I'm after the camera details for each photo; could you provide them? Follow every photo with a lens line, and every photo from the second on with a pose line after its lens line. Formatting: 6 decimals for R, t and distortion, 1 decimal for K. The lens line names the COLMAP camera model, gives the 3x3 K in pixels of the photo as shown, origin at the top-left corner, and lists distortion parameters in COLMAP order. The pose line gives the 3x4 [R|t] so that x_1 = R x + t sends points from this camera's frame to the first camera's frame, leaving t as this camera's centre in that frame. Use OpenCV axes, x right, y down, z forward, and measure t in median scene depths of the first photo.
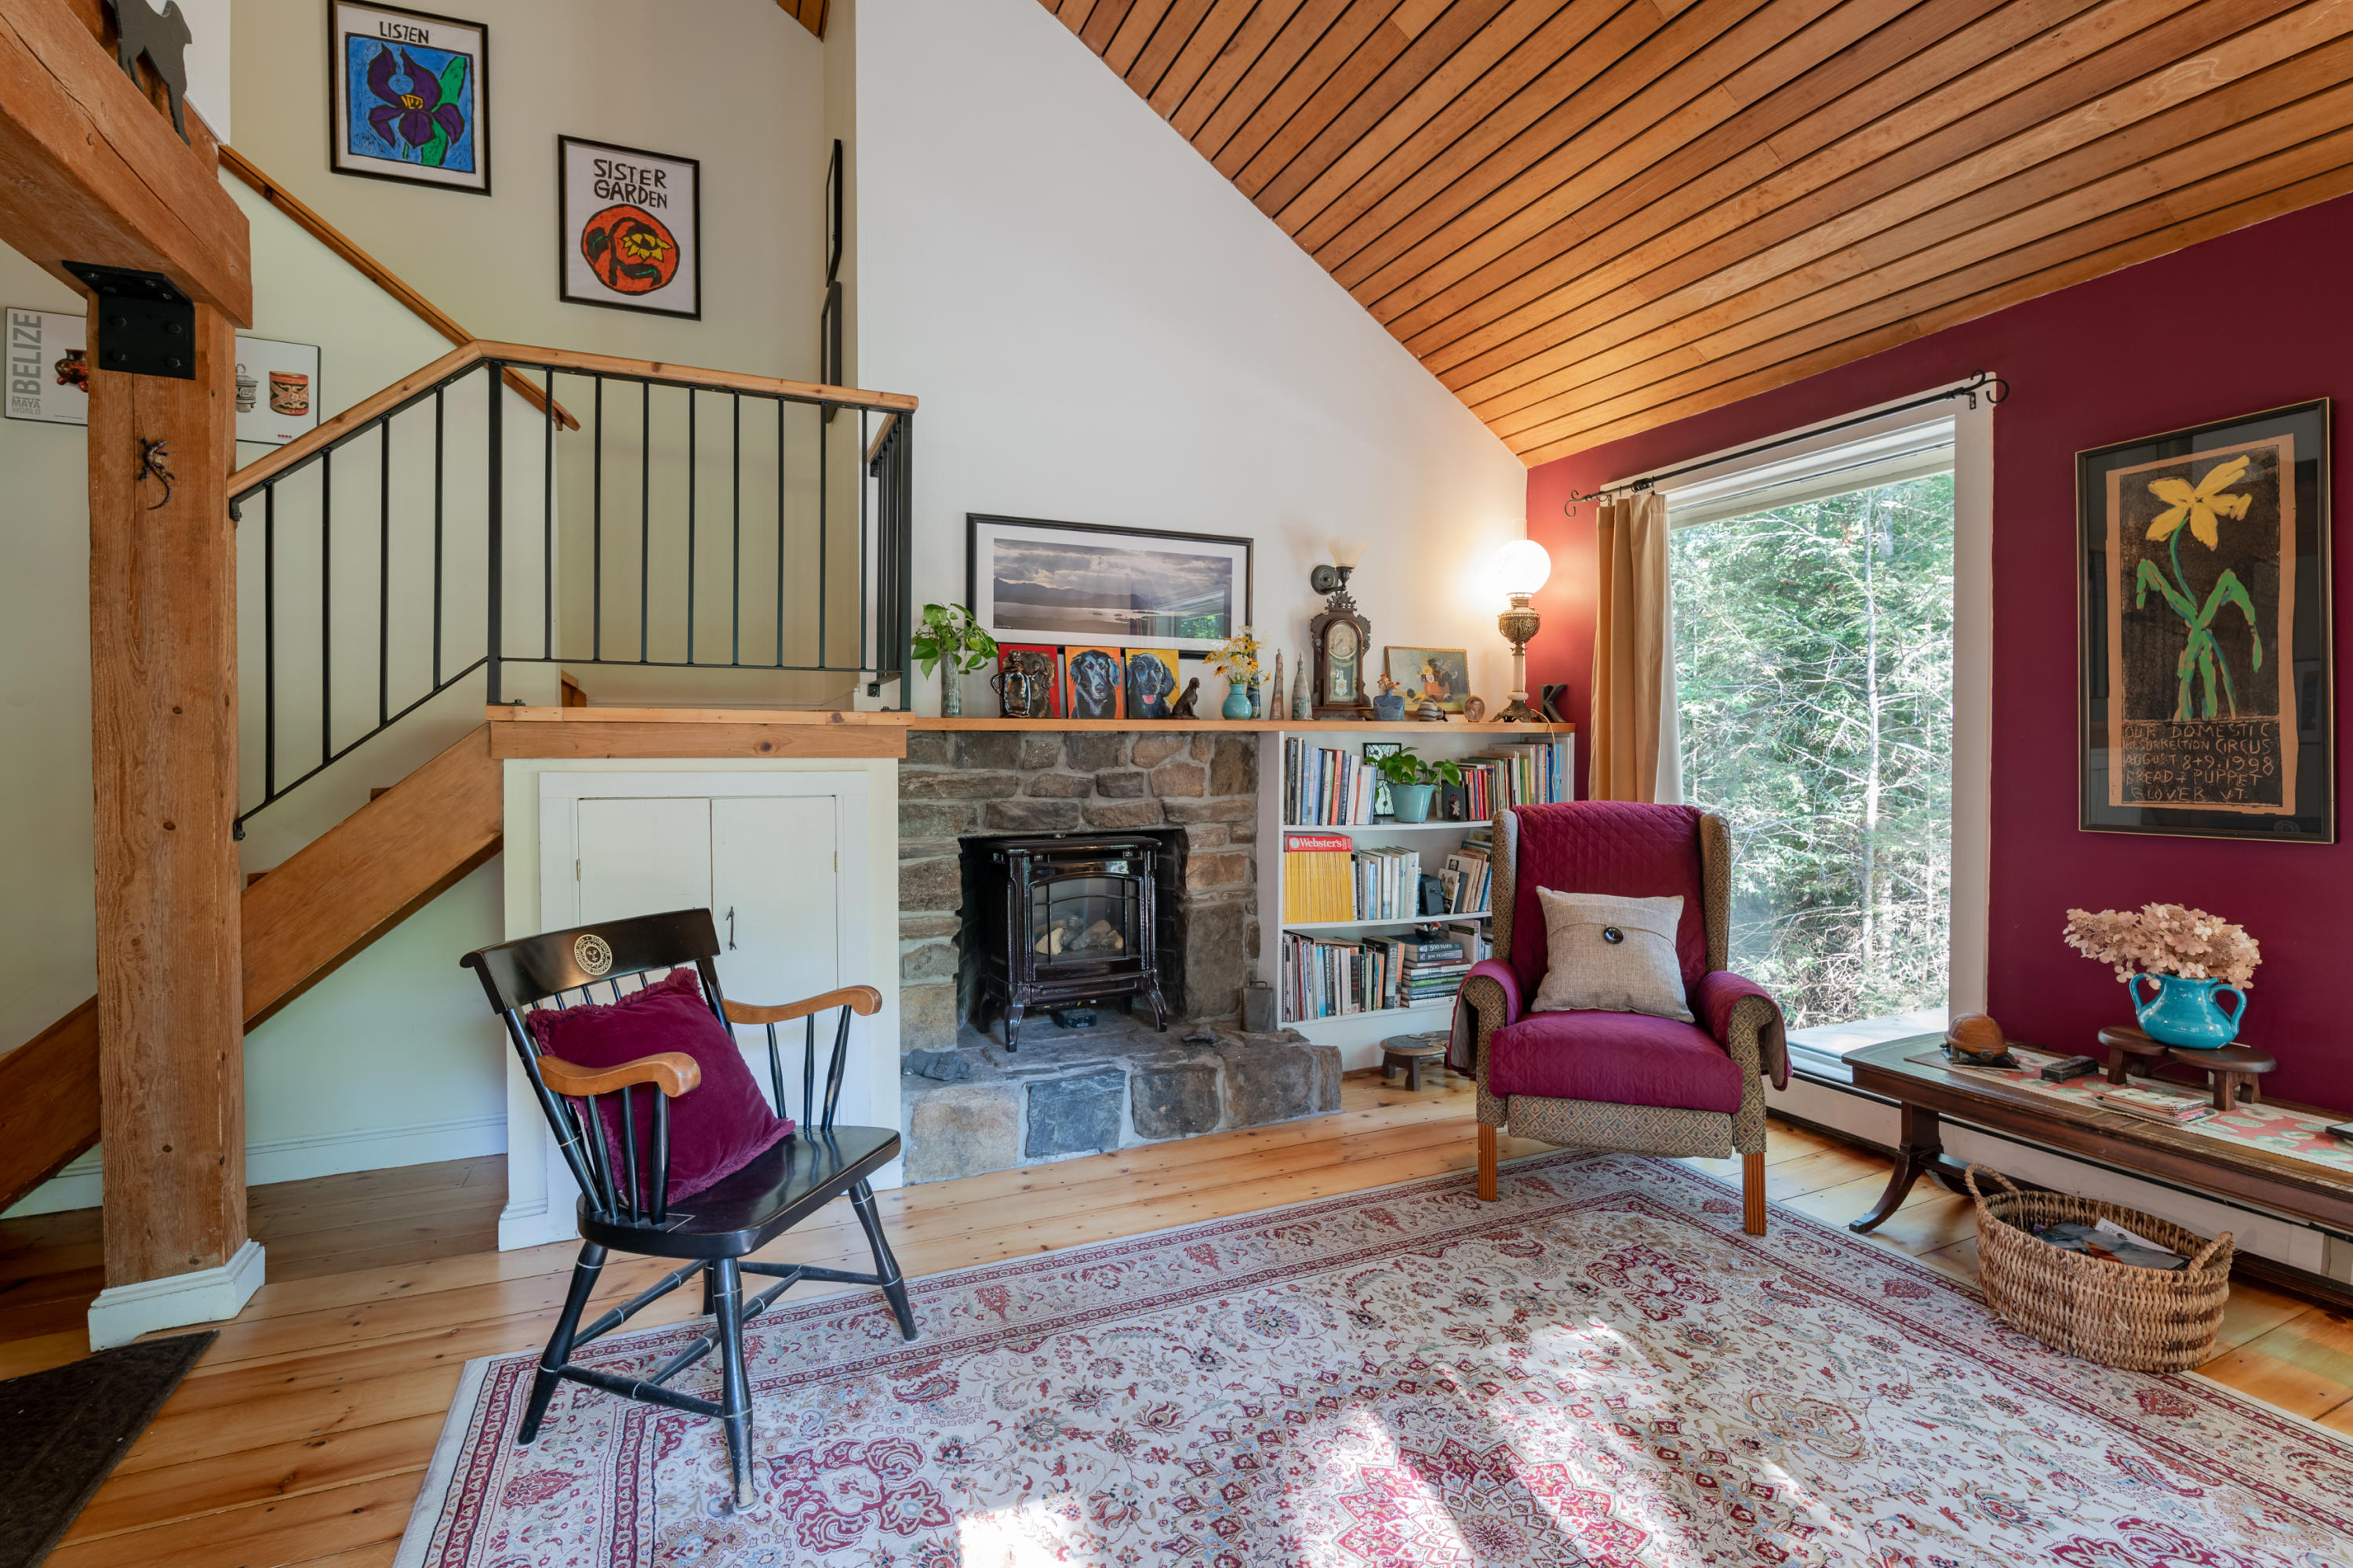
lens RADIAL K [[1108.8, 0, 1181.8], [0, 1108.8, 768.7], [0, 0, 1]] dist [-0.003799, -0.000688]
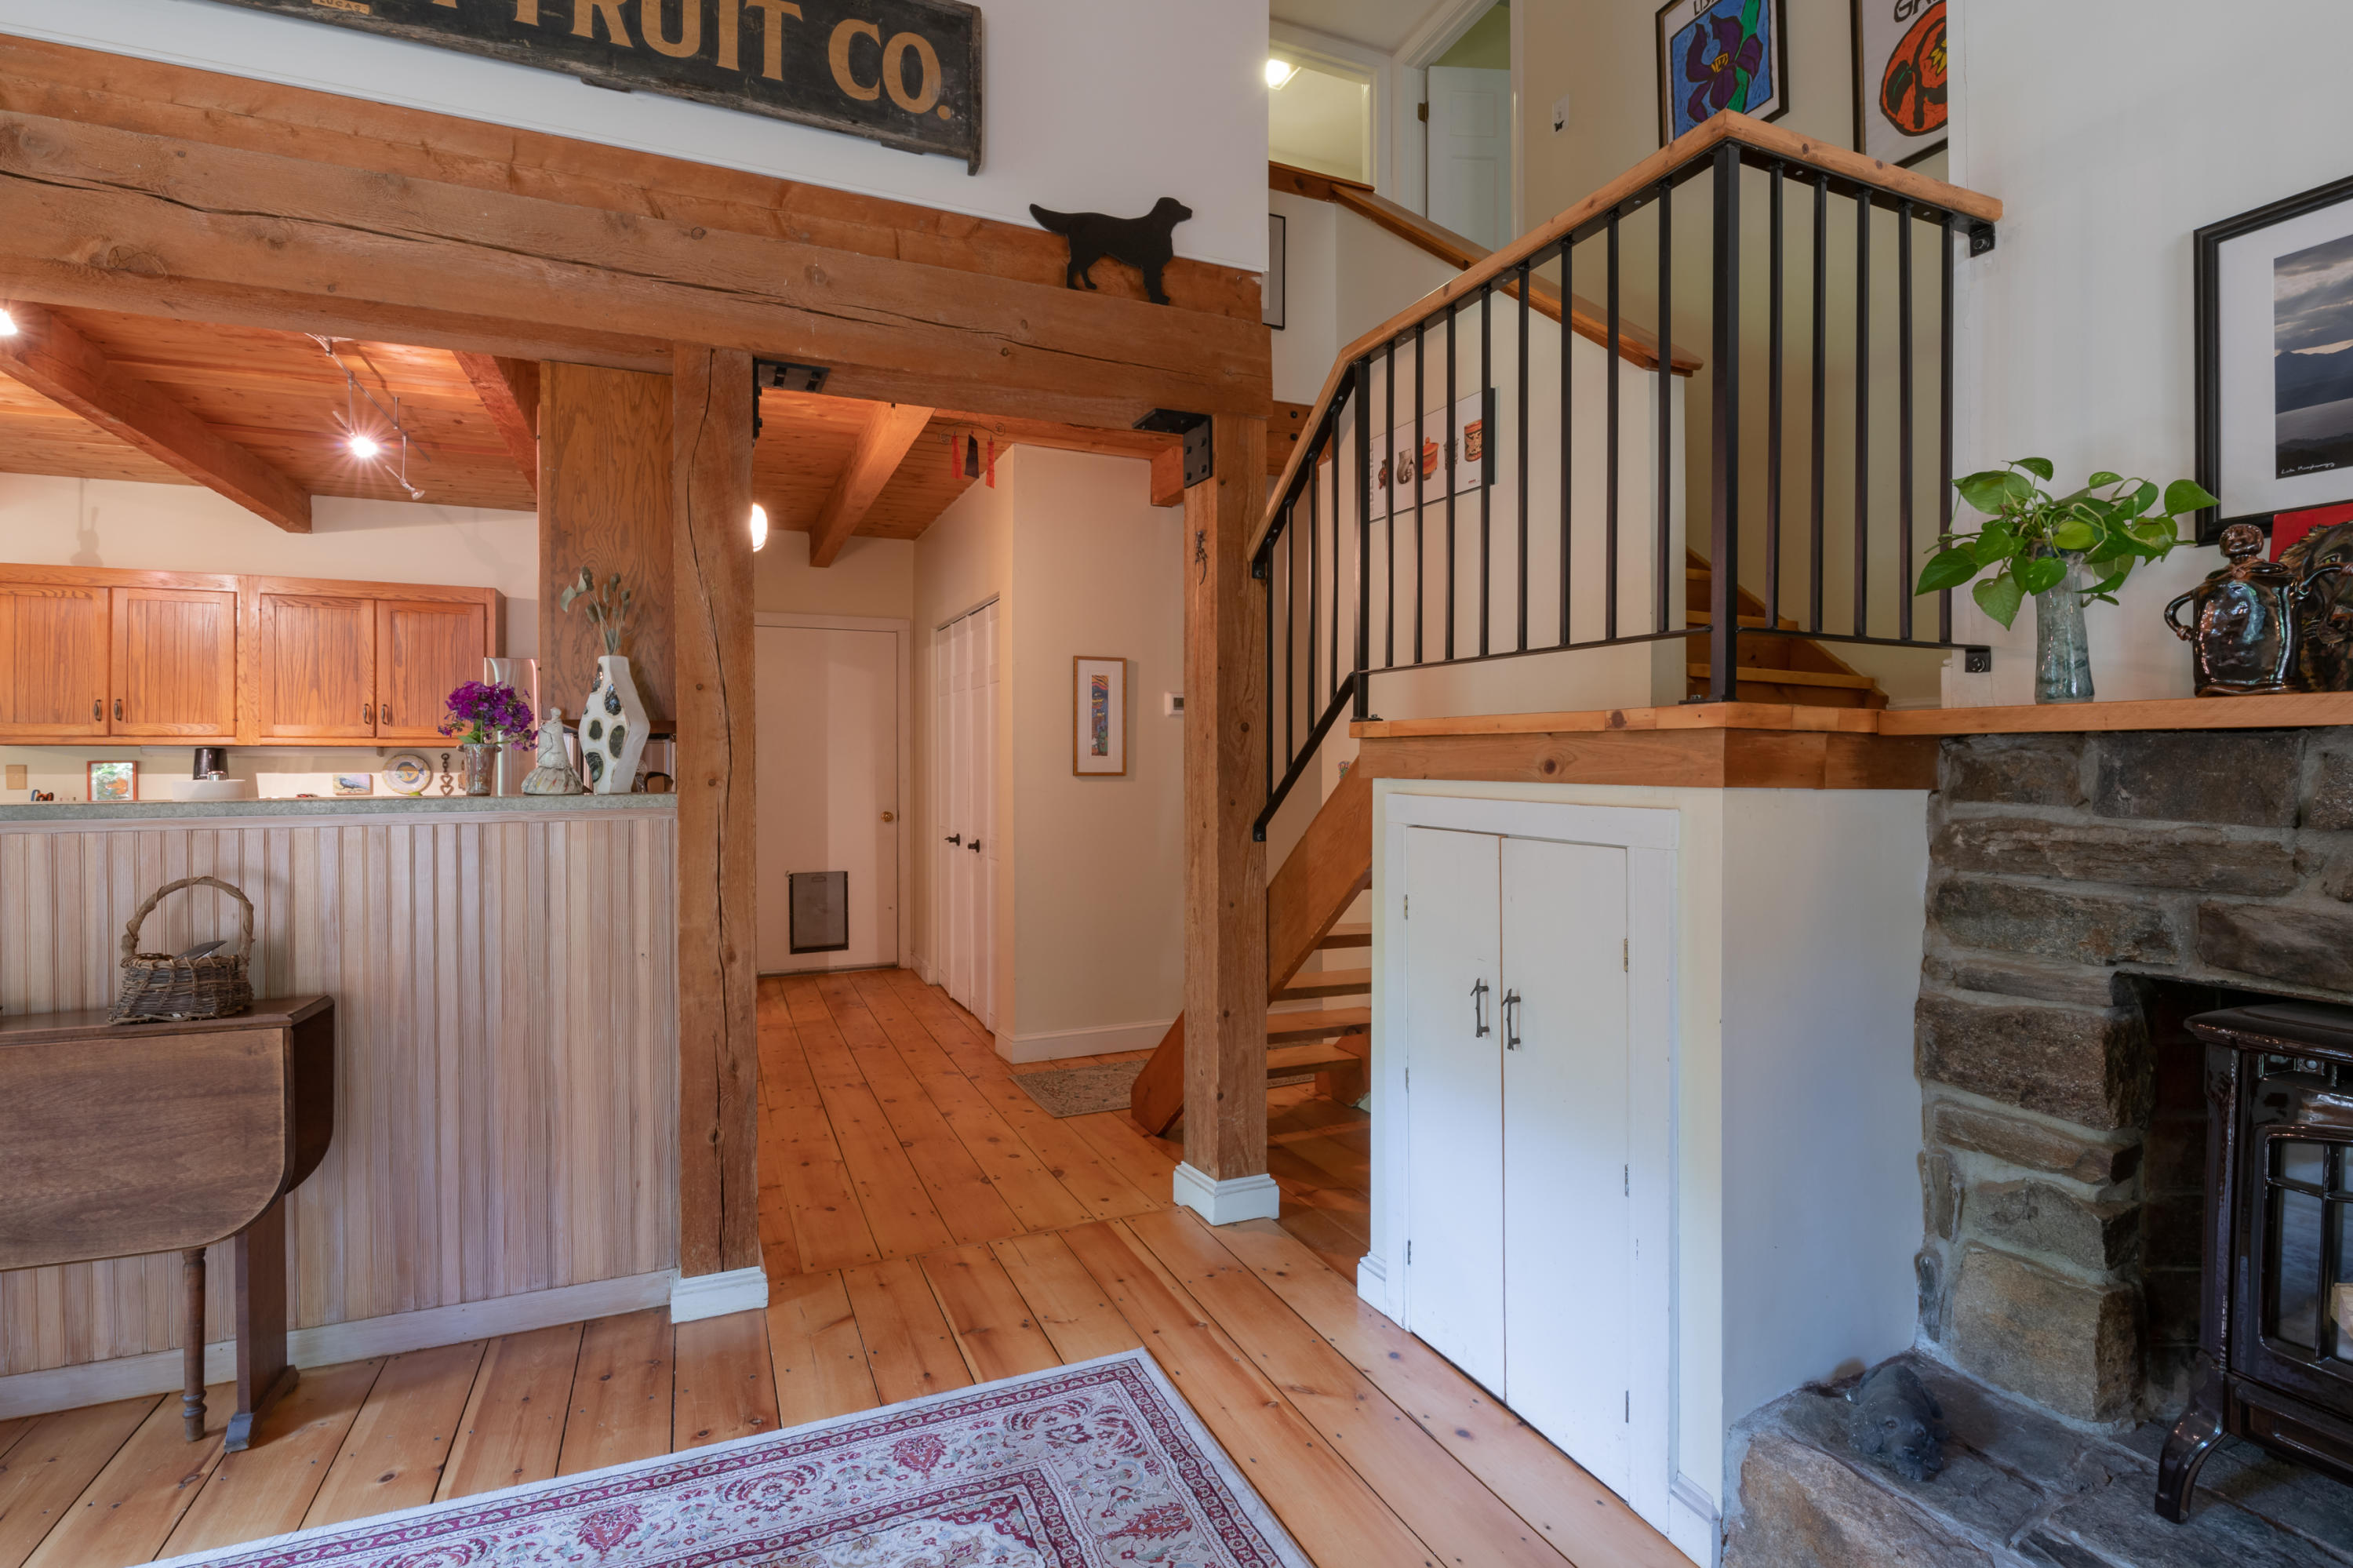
lens RADIAL K [[1108.8, 0, 1181.8], [0, 1108.8, 768.7], [0, 0, 1]] dist [-0.003799, -0.000688]
pose [[-0.000939, 0.004596, -0.999989, 0.239733], [-0.023019, 0.999724, 0.004616, -0.012887], [0.999735, 0.023024, -0.000833, 0.605625]]
